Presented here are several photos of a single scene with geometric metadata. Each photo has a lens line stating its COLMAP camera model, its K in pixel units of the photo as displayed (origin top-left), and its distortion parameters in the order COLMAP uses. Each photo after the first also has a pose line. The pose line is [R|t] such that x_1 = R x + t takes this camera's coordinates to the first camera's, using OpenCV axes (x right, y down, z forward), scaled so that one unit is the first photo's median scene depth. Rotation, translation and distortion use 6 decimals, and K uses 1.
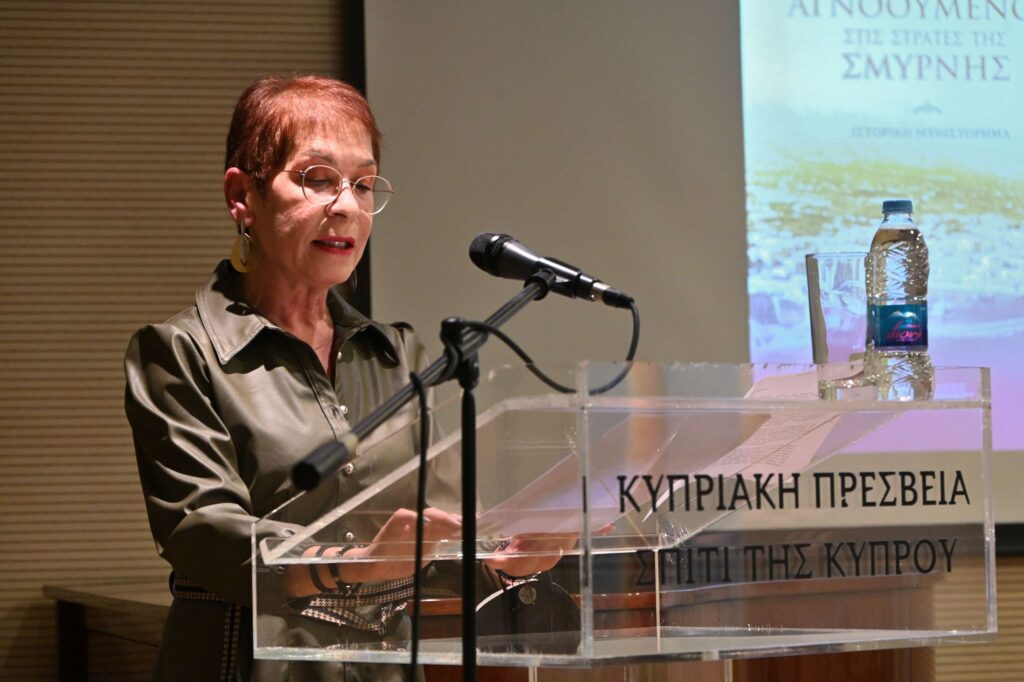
lens RADIAL K [[3642.1, 0, 512.0], [0, 3642.1, 341.0], [0, 0, 1]] dist [0.064373, -0.118818]
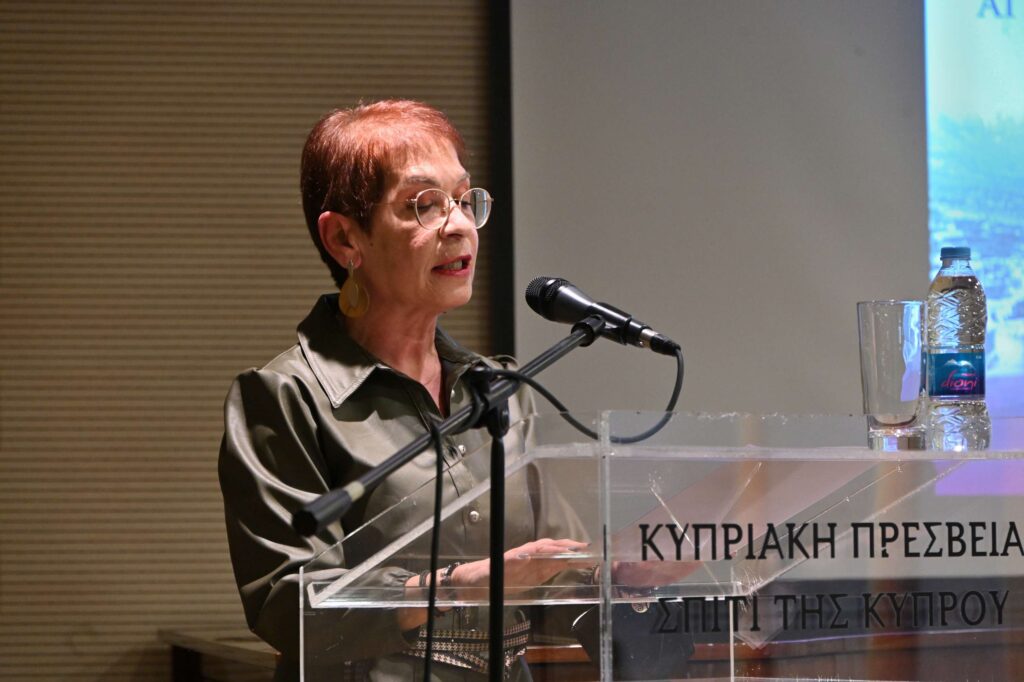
lens RADIAL K [[4306.6, 0, 512.0], [0, 4306.6, 341.0], [0, 0, 1]] dist [0.182243, -1.317631]
pose [[0.997654, 0.007382, -0.068056, 0.067214], [-0.007494, 0.999971, -0.001389, -0.010869], [0.068044, 0.001896, 0.997681, -0.178451]]
